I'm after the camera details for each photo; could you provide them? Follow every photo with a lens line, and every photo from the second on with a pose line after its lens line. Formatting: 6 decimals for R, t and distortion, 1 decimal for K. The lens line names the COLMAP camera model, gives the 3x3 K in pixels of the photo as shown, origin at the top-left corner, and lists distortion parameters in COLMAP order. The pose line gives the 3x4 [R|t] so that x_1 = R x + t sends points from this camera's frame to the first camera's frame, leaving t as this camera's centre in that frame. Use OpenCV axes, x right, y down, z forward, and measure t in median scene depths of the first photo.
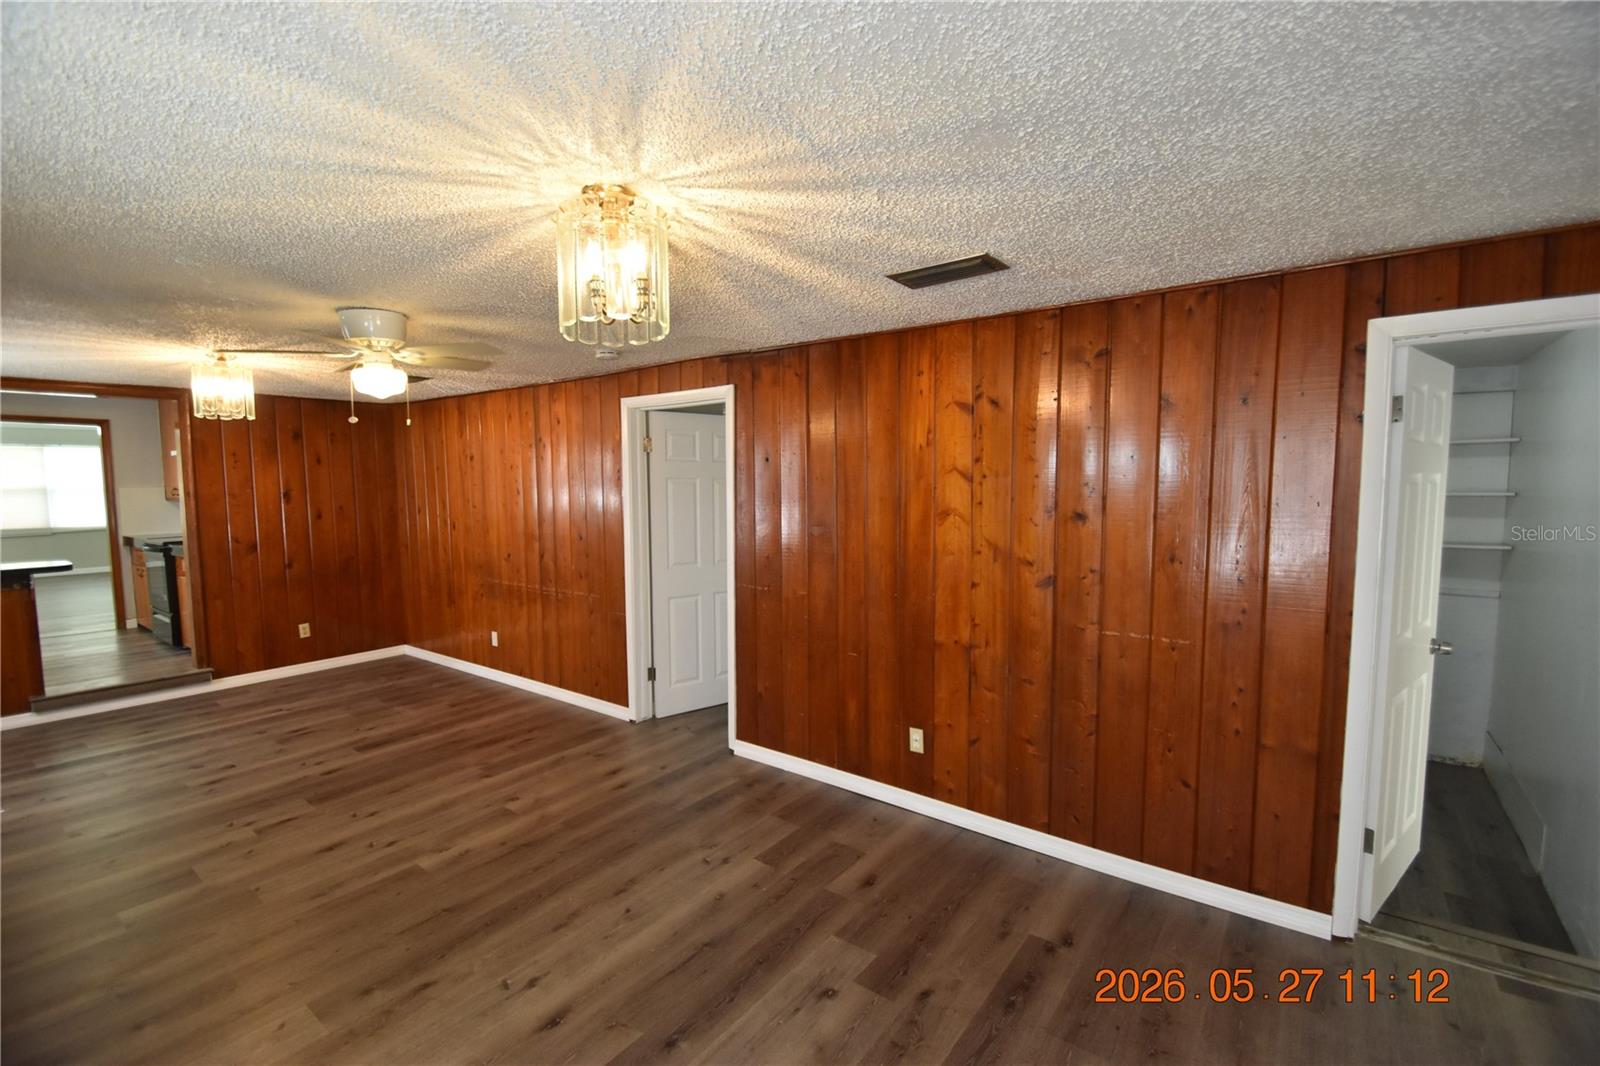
lens RADIAL K [[697.3, 0, 796.0], [0, 697.3, 531.8], [0, 0, 1]] dist [0.000692, -0.009307]
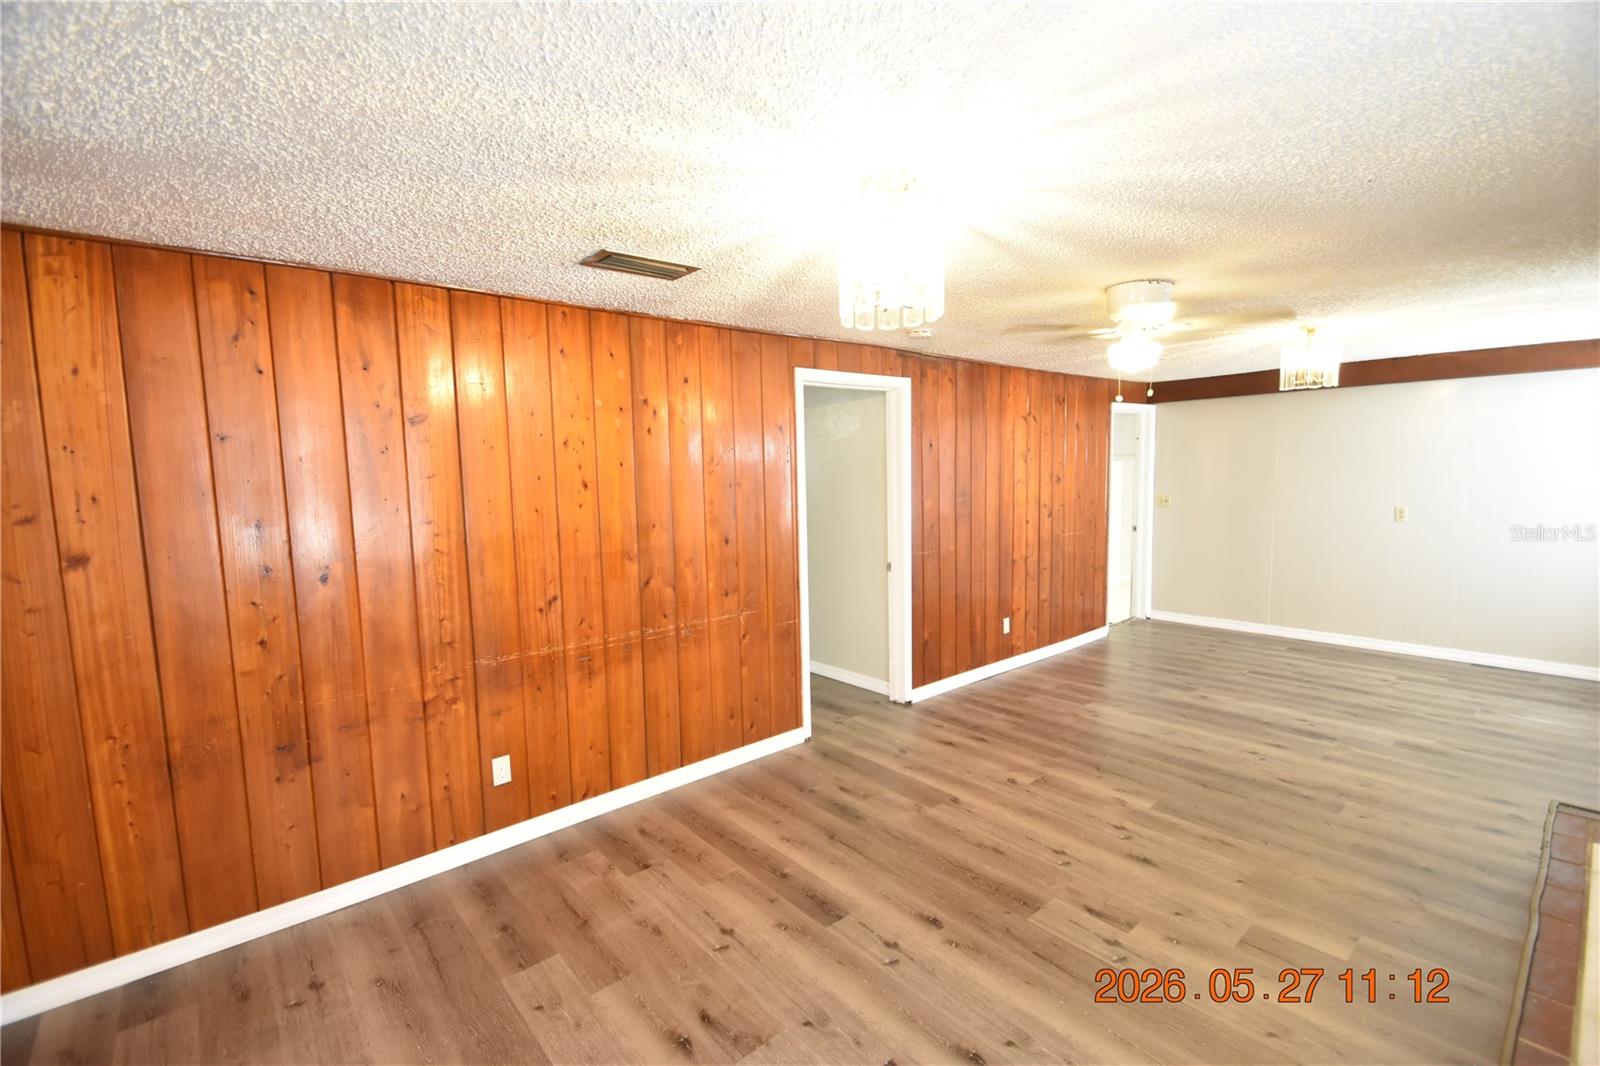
lens RADIAL K [[697.3, 0, 794.0], [0, 697.3, 539.0], [0, 0, 1]] dist [0.000692, -0.009307]
pose [[0.225316, -0.101726, 0.968961, -1.300439], [0.088650, 0.992549, 0.083588, -0.065346], [-0.970244, 0.067065, 0.232655, 0.968540]]
